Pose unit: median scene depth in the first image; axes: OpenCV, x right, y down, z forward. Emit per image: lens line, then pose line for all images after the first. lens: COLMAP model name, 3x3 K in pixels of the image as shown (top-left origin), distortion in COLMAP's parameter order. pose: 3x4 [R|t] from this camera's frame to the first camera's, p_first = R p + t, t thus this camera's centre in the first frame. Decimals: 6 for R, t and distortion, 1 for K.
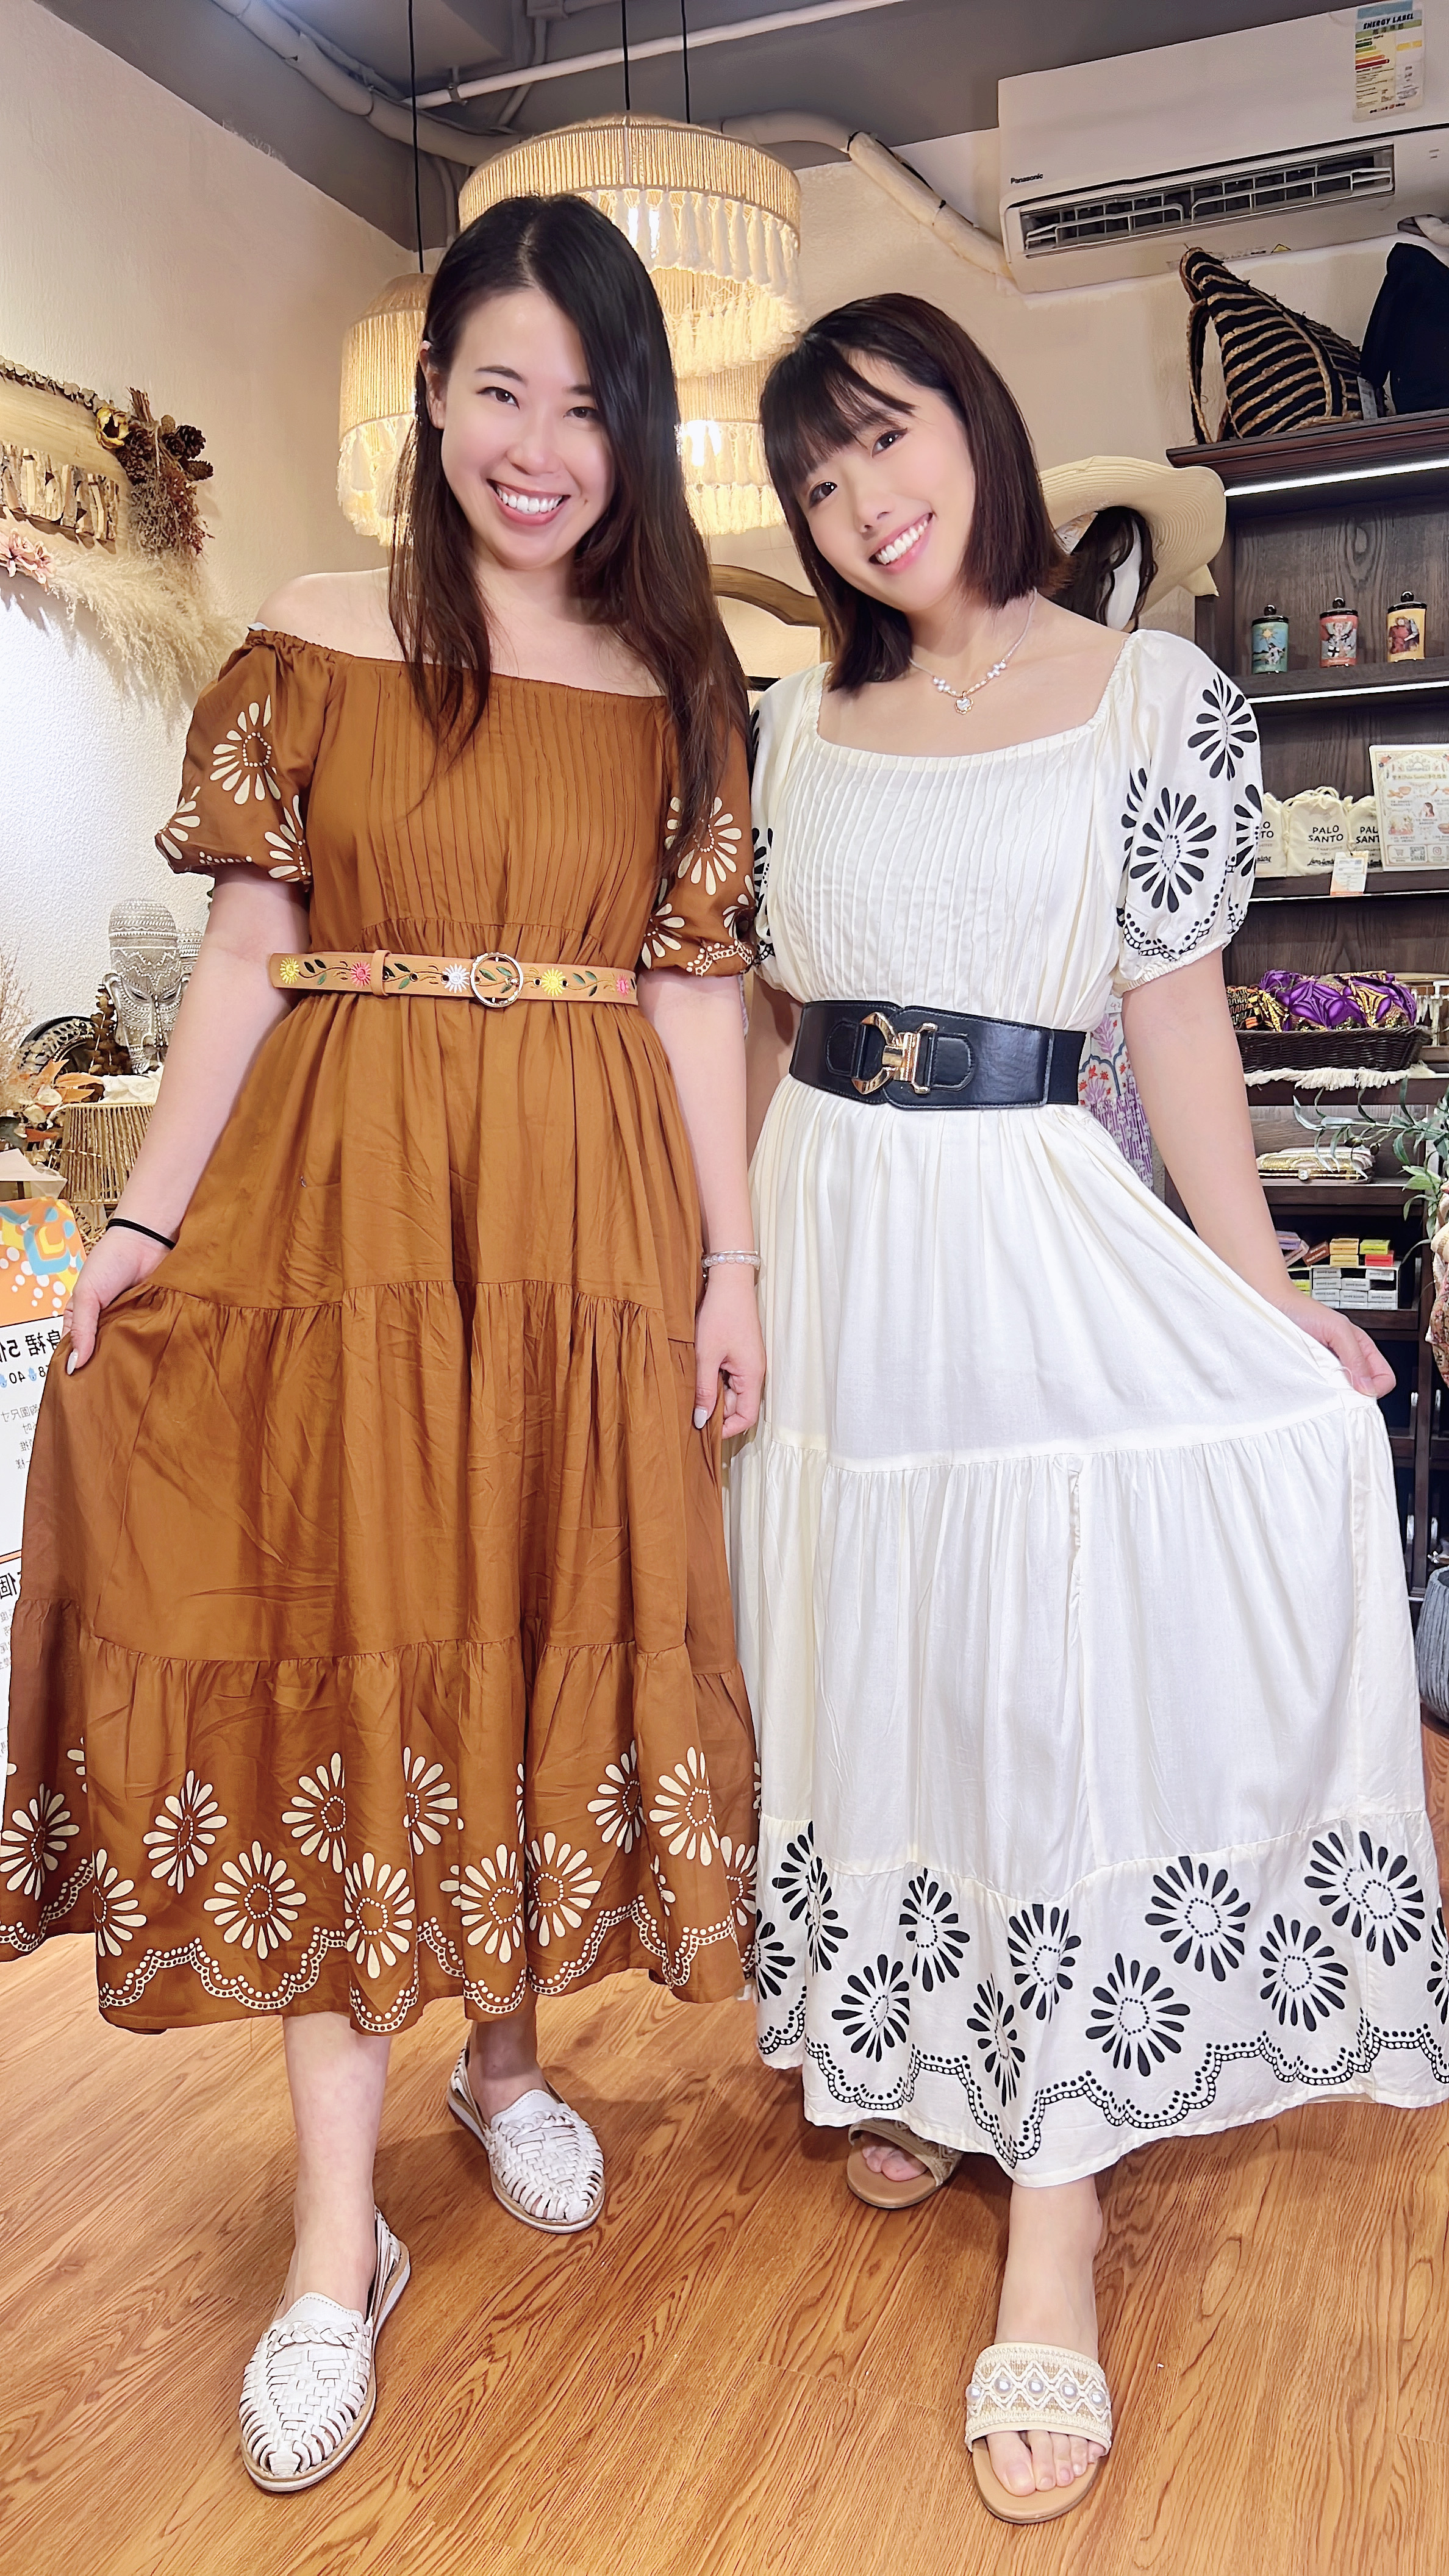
lens RADIAL K [[1865.9, 0, 721.0], [0, 1865.9, 1309.1], [0, 0, 1]] dist [0.037134, -0.008058]
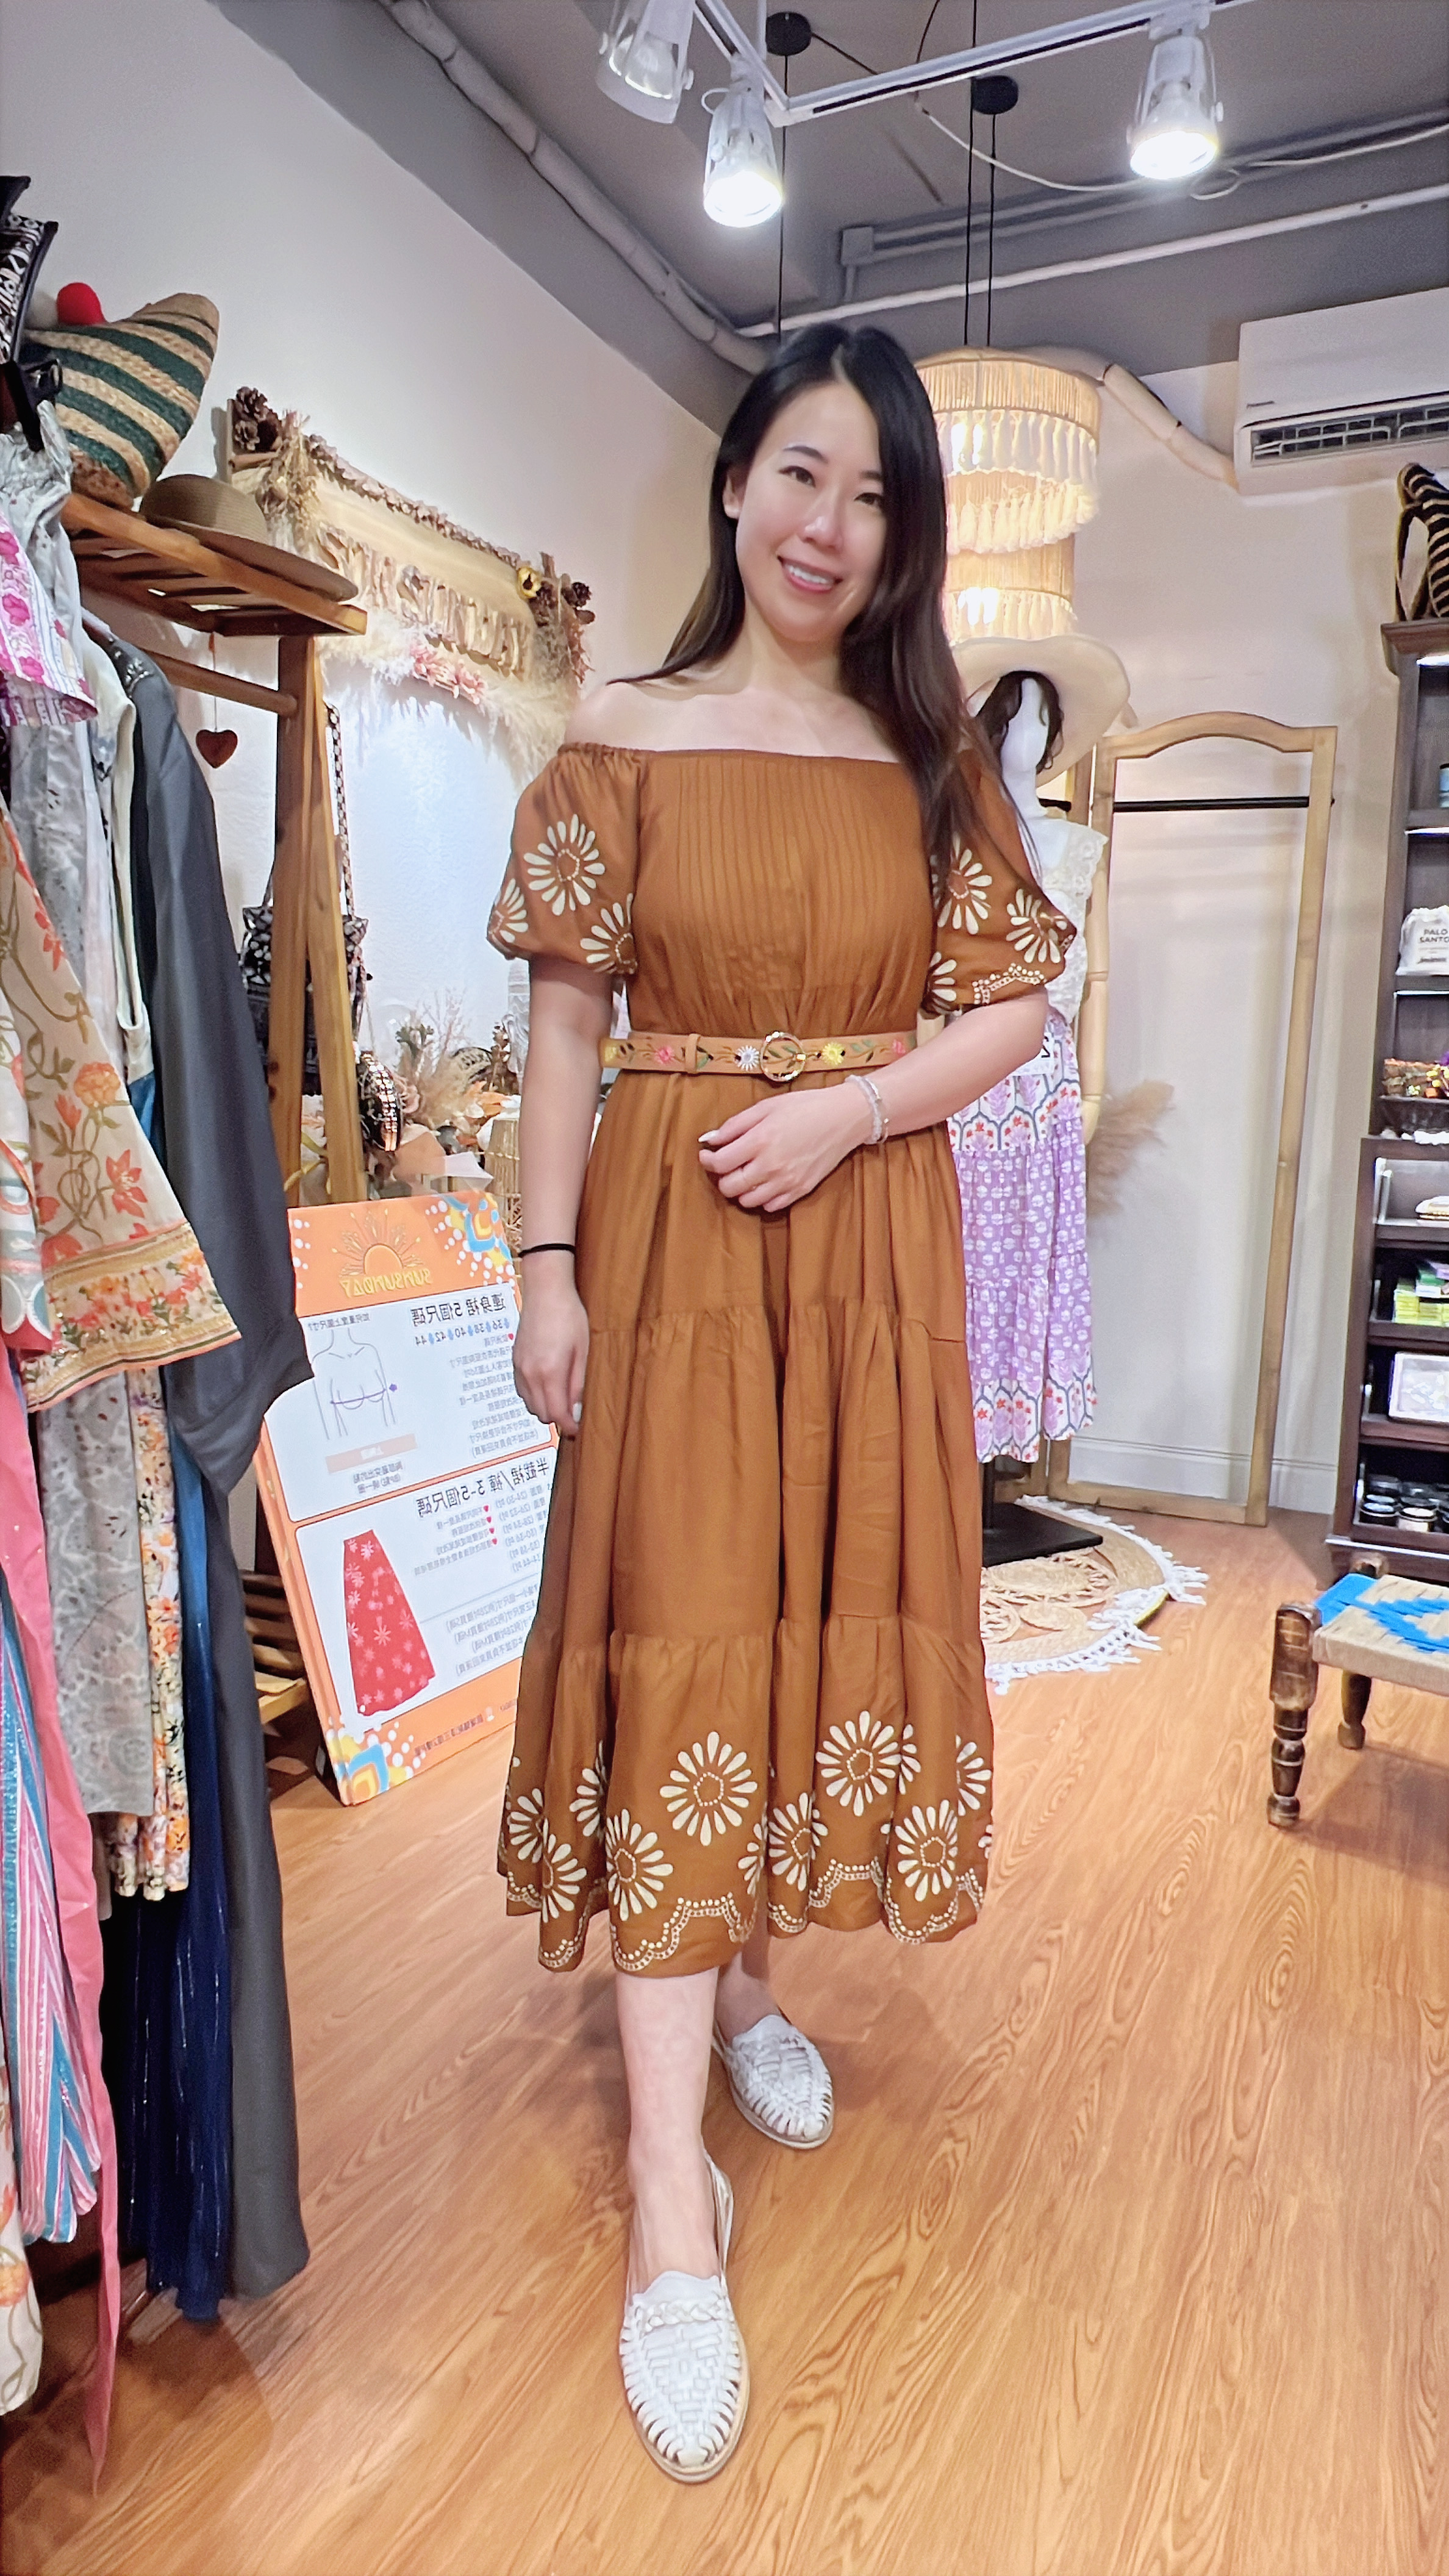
lens RADIAL K [[1552.2, 0, 726.2], [0, 1552.2, 1266.7], [0, 0, 1]] dist [0.033827, 0.009244]
pose [[0.998762, 0.043605, -0.023941, -0.148907], [-0.044264, 0.998635, -0.027727, 0.011381], [0.022699, 0.028752, 0.999329, -0.025716]]
